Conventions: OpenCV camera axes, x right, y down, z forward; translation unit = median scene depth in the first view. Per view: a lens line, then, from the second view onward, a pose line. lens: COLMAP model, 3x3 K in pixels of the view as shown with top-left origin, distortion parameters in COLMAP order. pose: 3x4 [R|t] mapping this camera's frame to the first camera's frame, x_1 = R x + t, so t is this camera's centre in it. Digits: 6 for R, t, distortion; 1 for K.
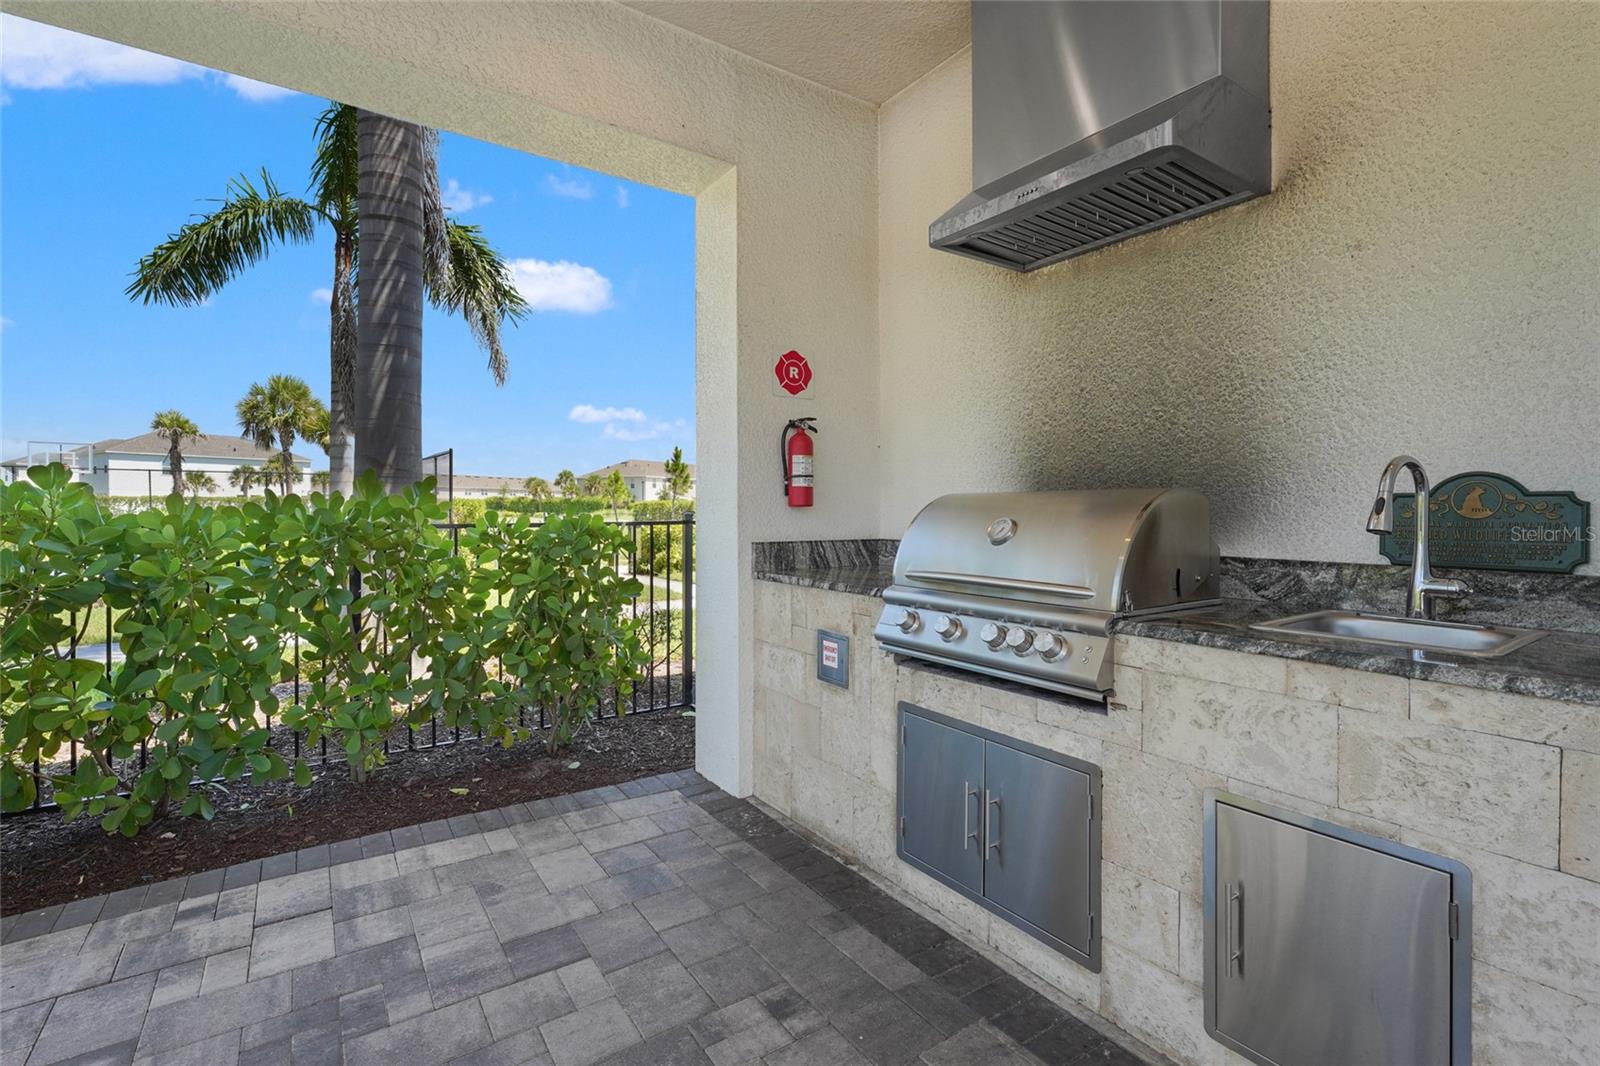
lens RADIAL K [[714.3, 0, 800.0], [0, 714.3, 533.0], [0, 0, 1]] dist [-0.004687, -0.000260]
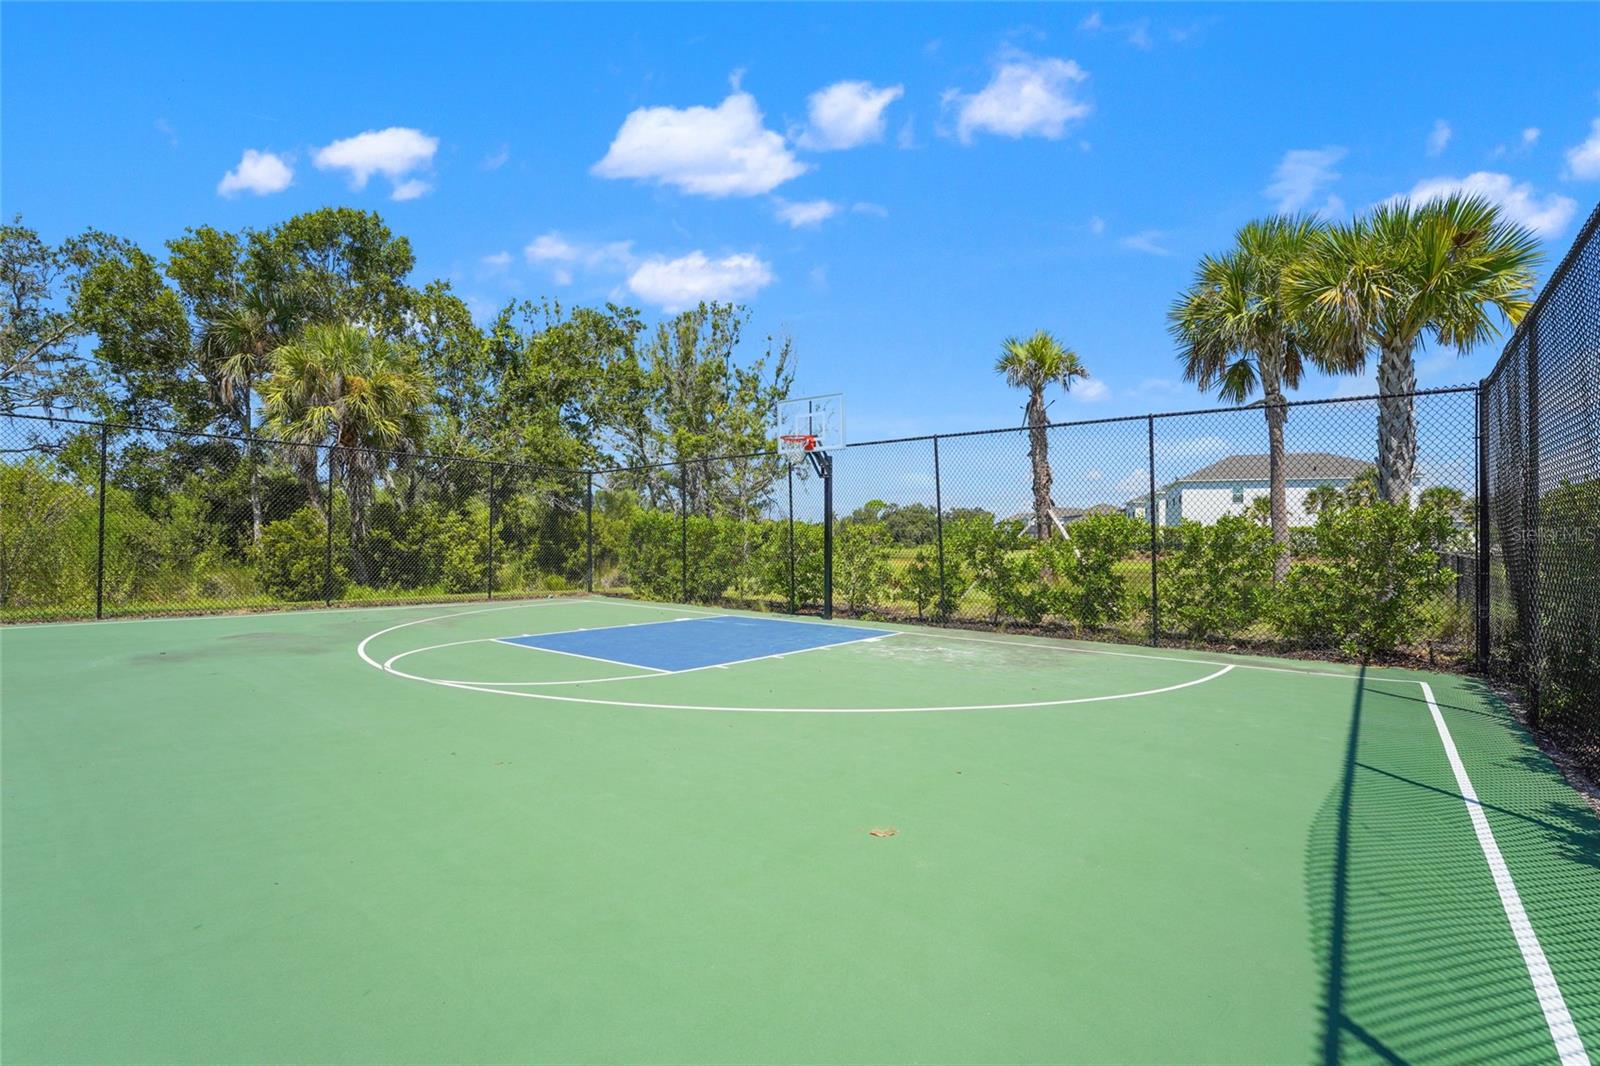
lens RADIAL K [[712.5, 0, 800.0], [0, 712.5, 533.0], [0, 0, 1]] dist [0.001525, 0.000199]
pose [[0.228386, -0.013043, -0.973483, -0.159400], [-0.042099, 0.998843, -0.023260, -0.002801], [0.972660, 0.046295, 0.227573, 0.276802]]
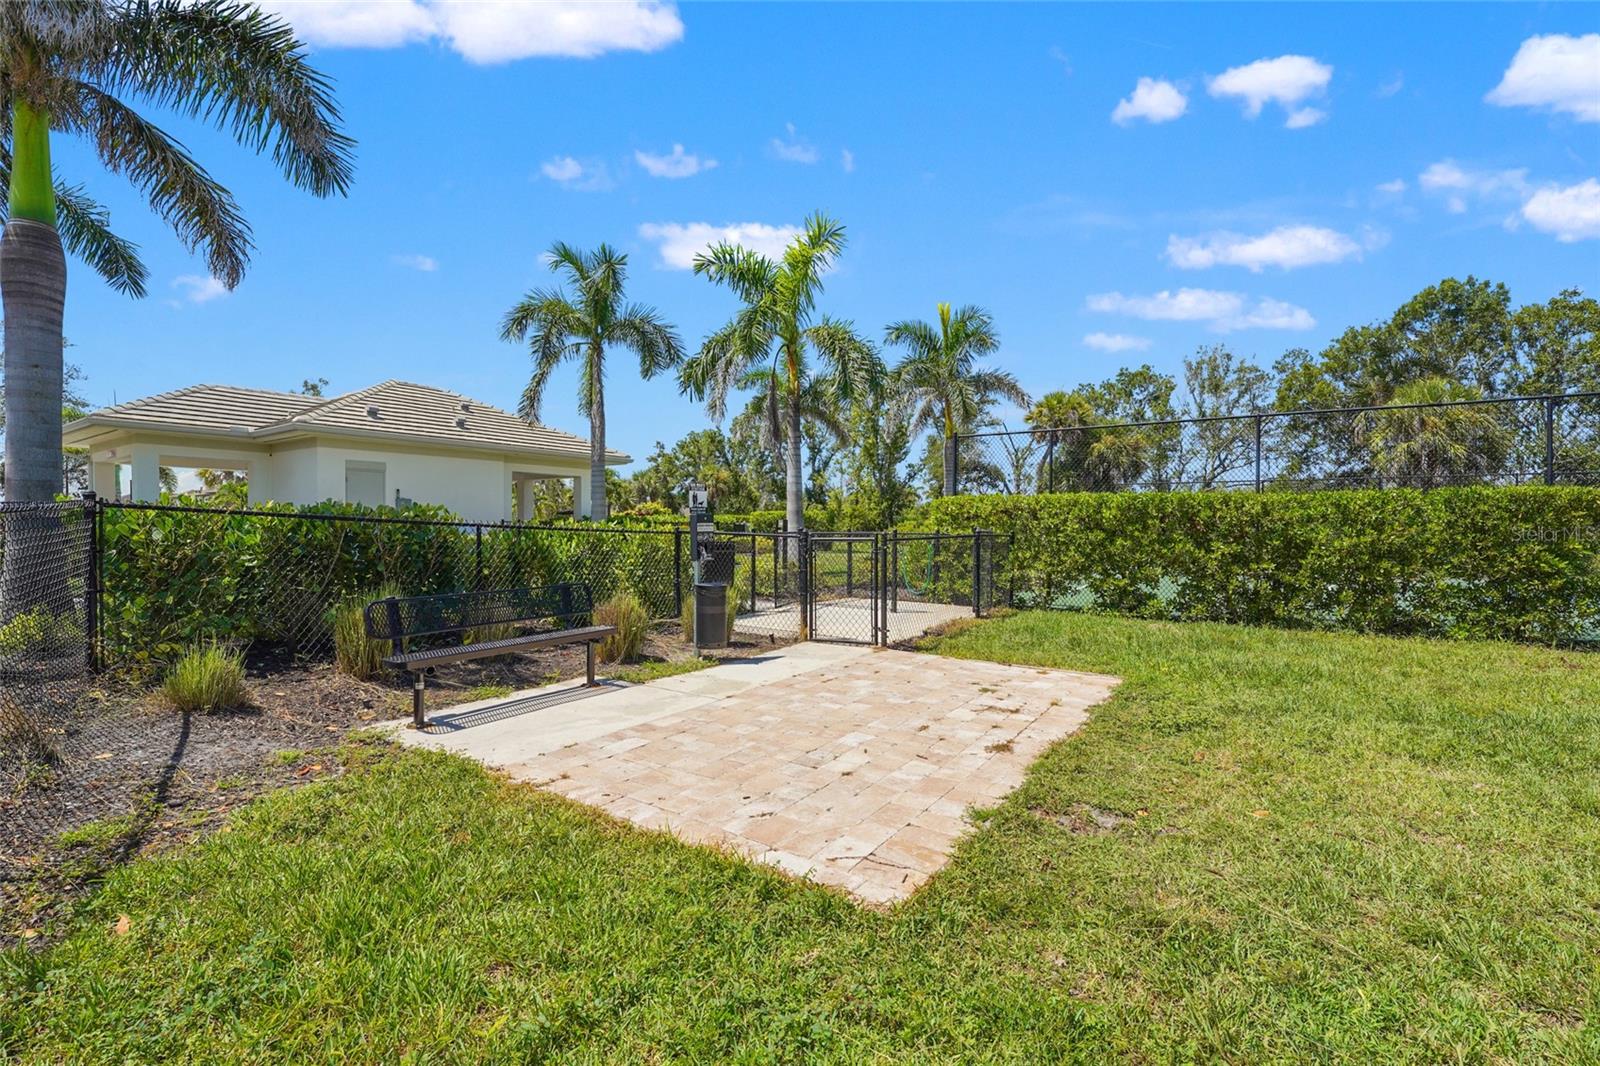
lens RADIAL K [[714.3, 0, 800.0], [0, 714.3, 533.0], [0, 0, 1]] dist [-0.004687, -0.000260]
pose [[-0.935808, 0.001598, -0.352506, -0.006912], [-0.012137, 0.999251, 0.036751, -0.008877], [0.352300, 0.038671, -0.935088, 0.412553]]
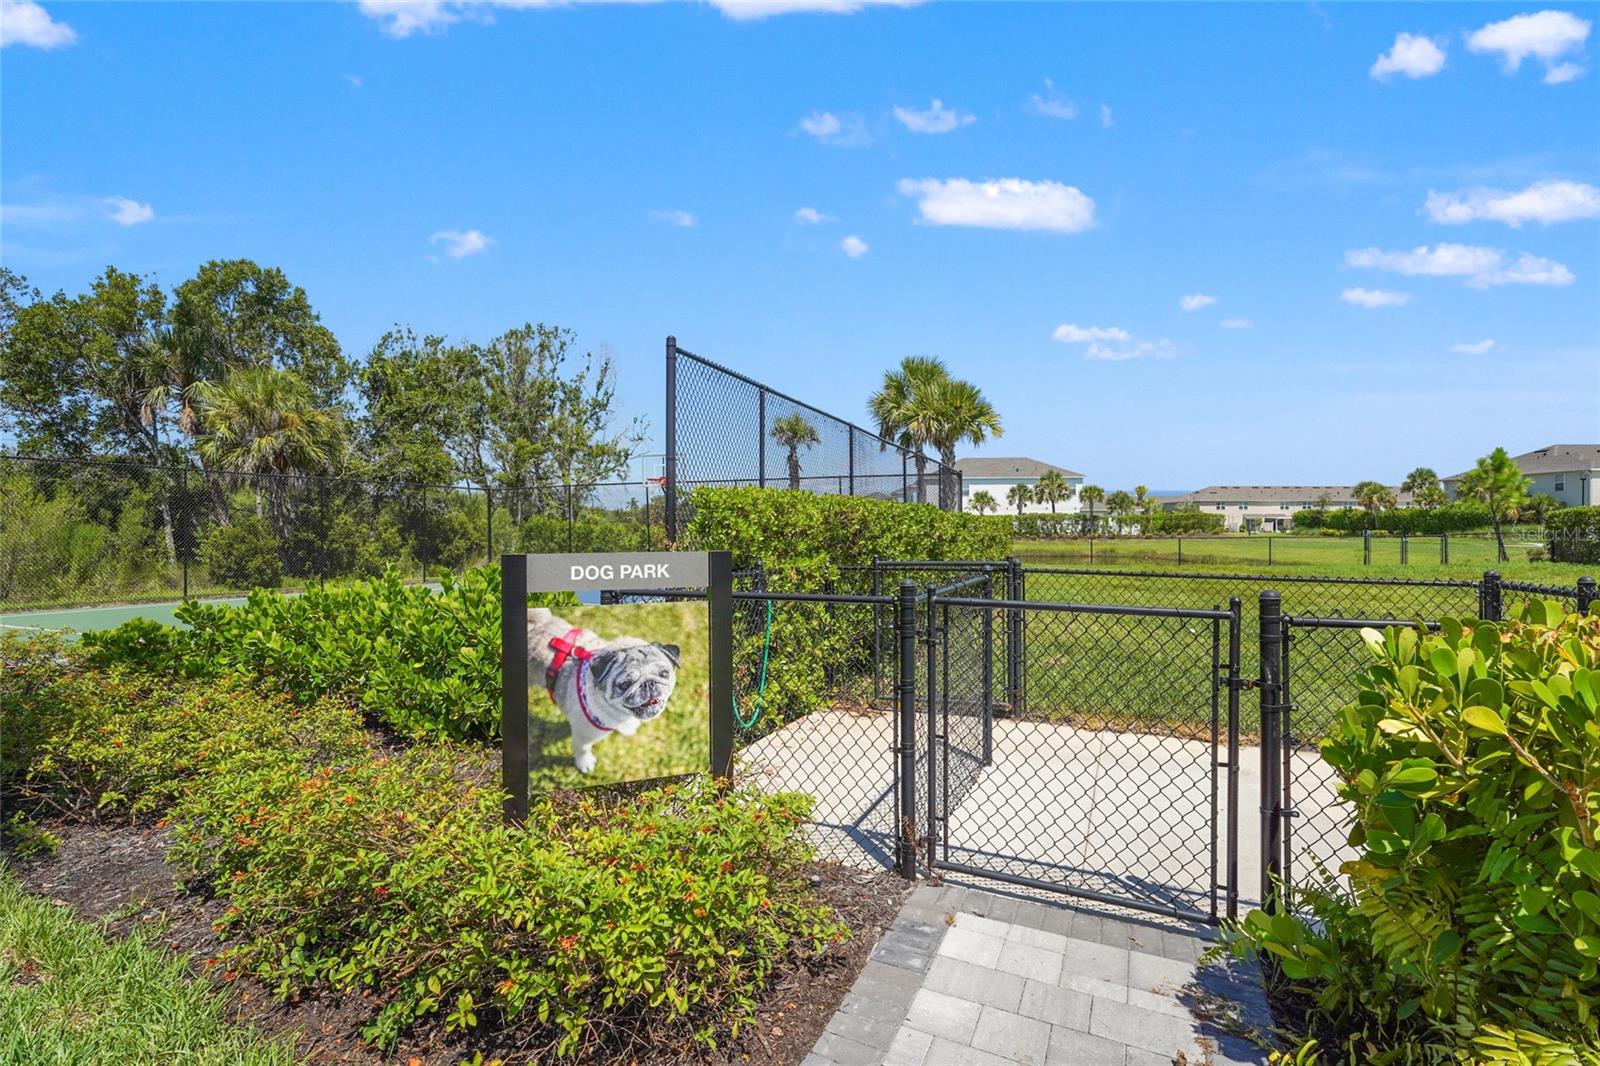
lens RADIAL K [[714.3, 0, 800.0], [0, 714.3, 533.0], [0, 0, 1]] dist [-0.004687, -0.000260]
pose [[0.491107, 0.004755, -0.871086, -0.040118], [-0.026748, 0.999596, -0.009624, -0.006407], [0.870689, 0.028026, 0.491035, 0.221722]]
